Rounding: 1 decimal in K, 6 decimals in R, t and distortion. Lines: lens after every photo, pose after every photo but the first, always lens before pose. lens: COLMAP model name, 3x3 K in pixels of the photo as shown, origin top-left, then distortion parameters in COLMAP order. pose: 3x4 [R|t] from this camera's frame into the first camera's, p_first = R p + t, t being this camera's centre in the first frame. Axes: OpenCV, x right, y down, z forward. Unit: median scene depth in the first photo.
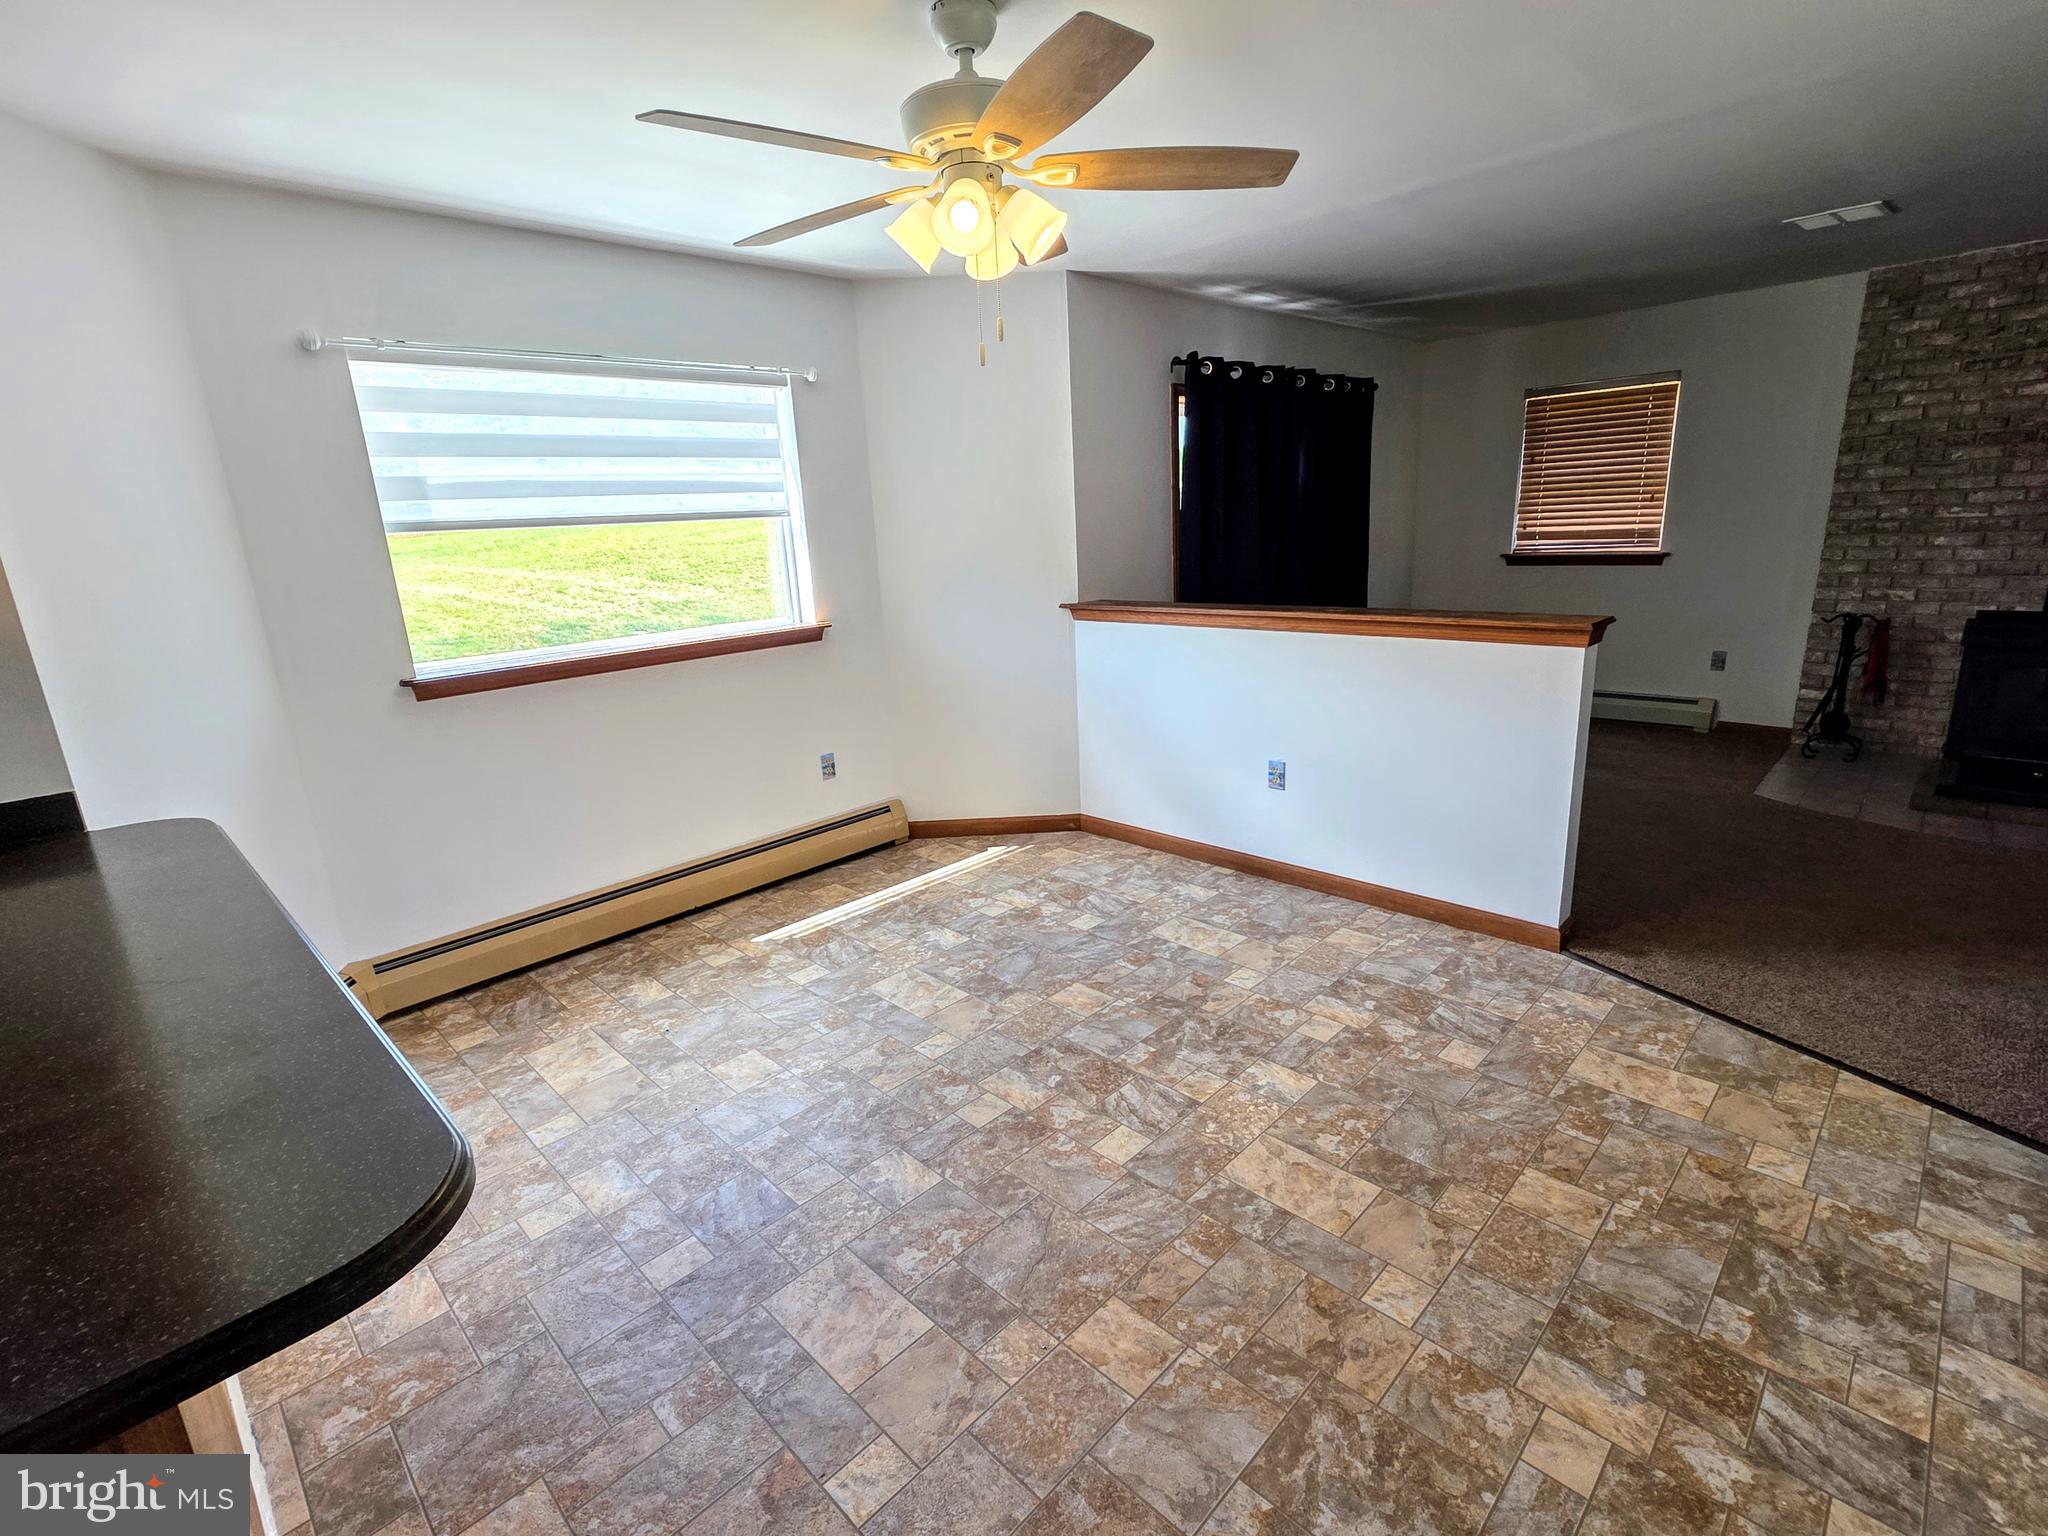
lens RADIAL K [[998.1, 0, 1011.8], [0, 998.1, 749.7], [0, 0, 1]] dist [0.010921, 0.000156]
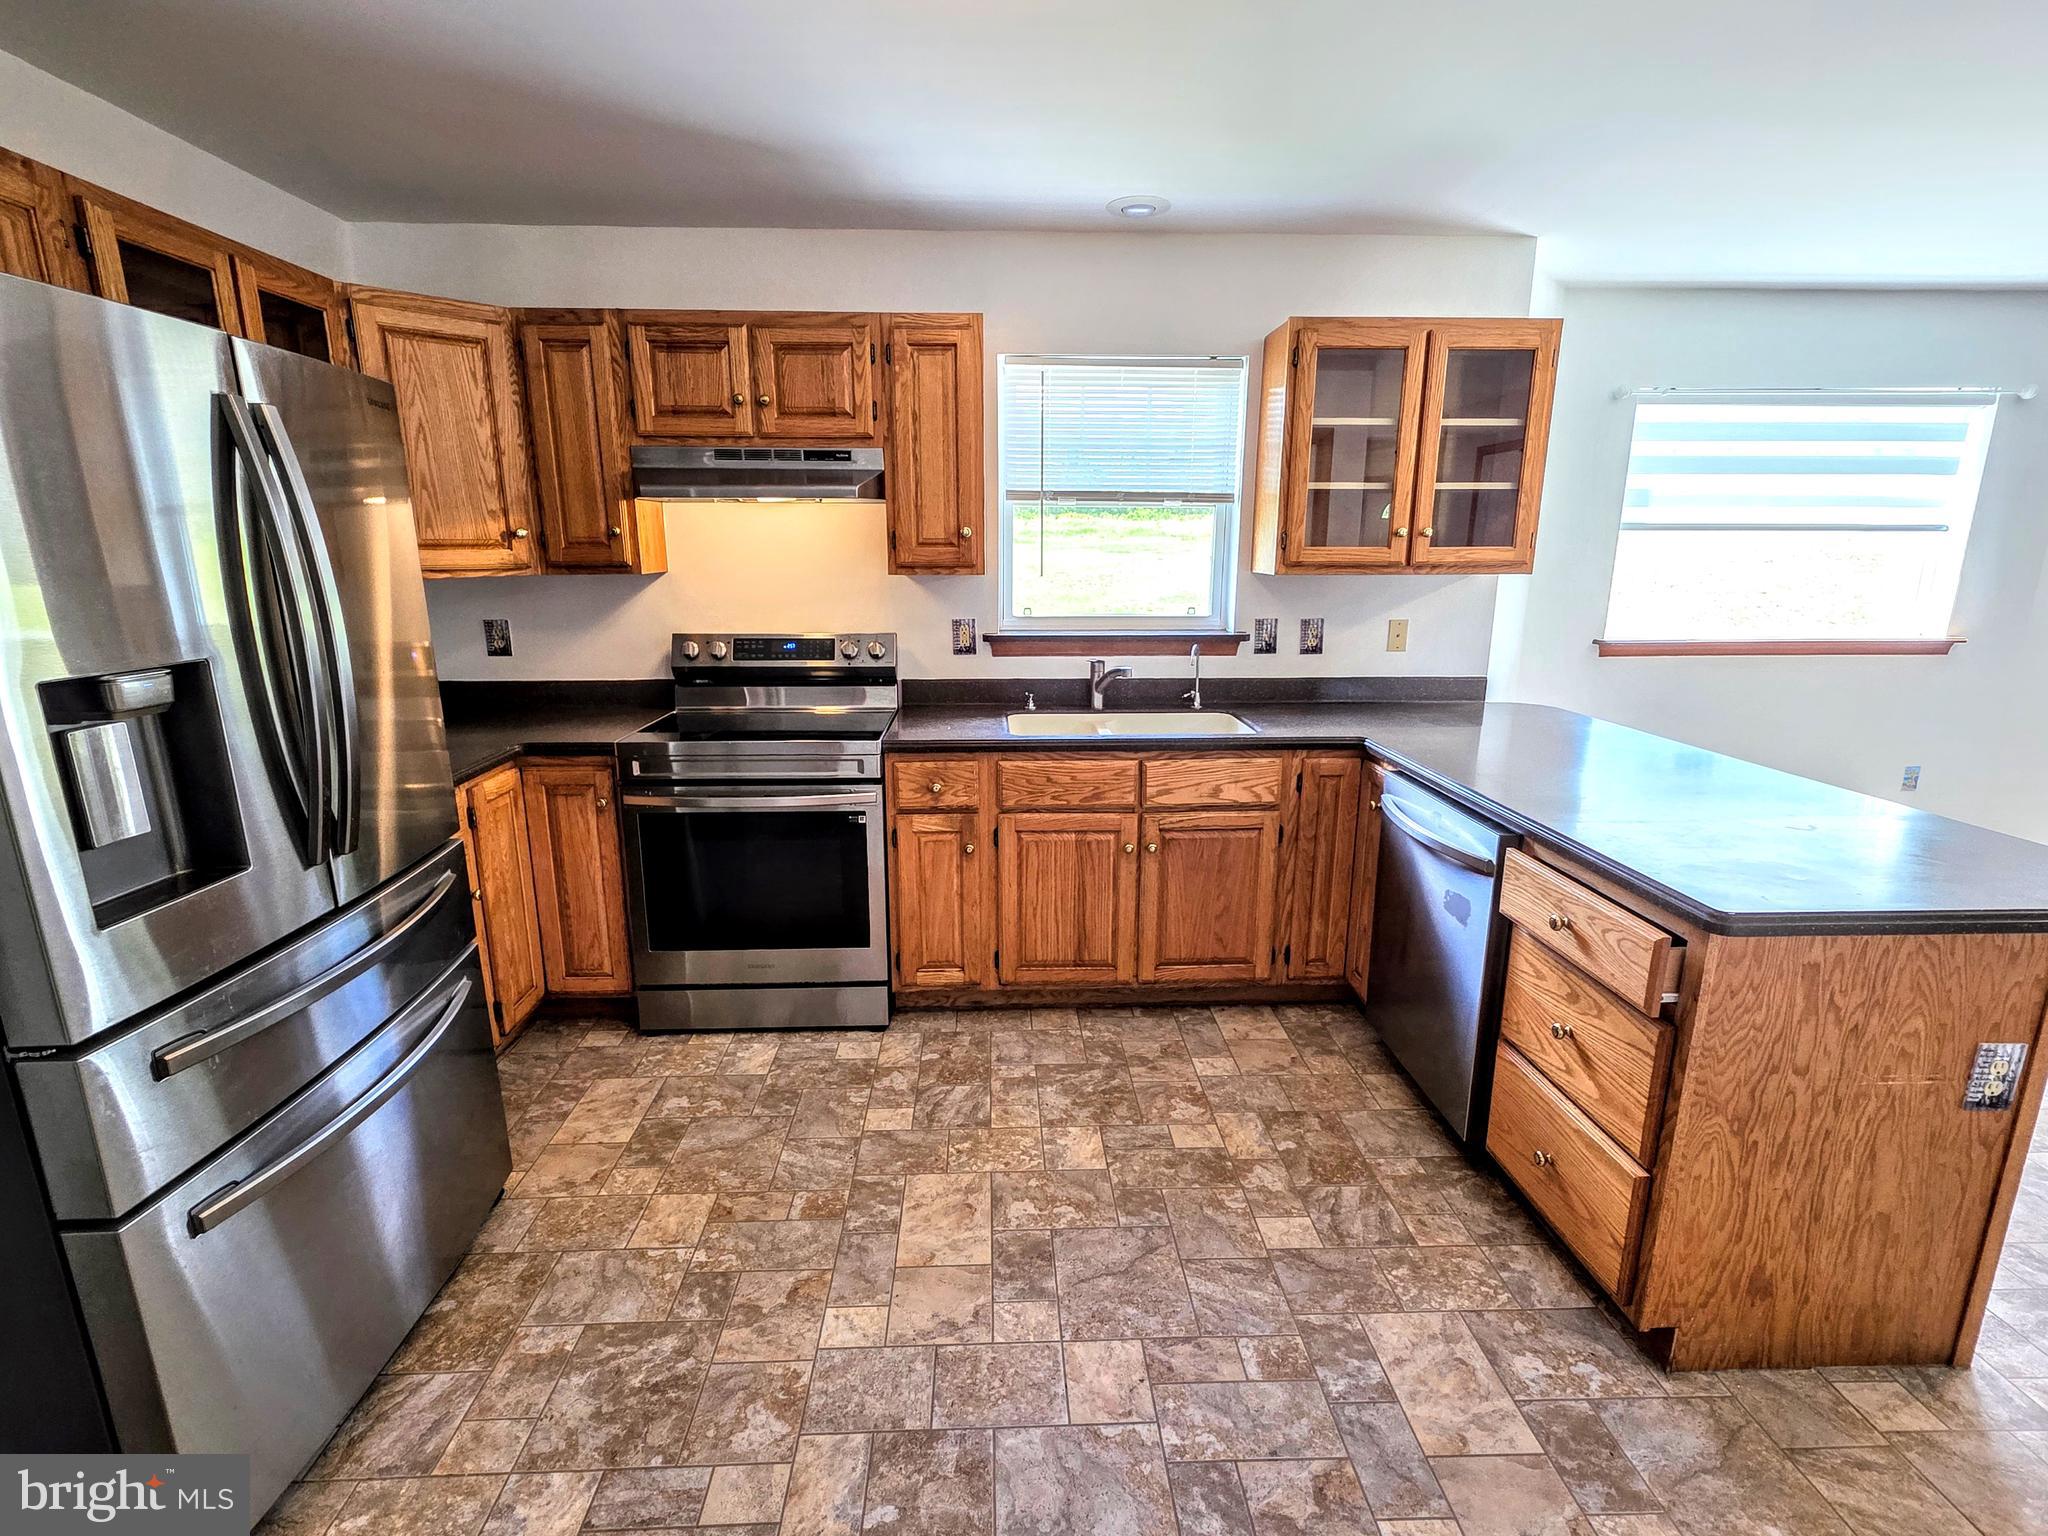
lens RADIAL K [[960.8, 0, 1016.6], [0, 960.8, 769.6], [0, 0, 1]] dist [0.001338, 0.000124]
pose [[0.730127, 0.208986, -0.650569, 0.588885], [-0.200274, 0.975719, 0.088670, -0.073148], [0.653304, 0.065551, 0.754253, 0.192992]]
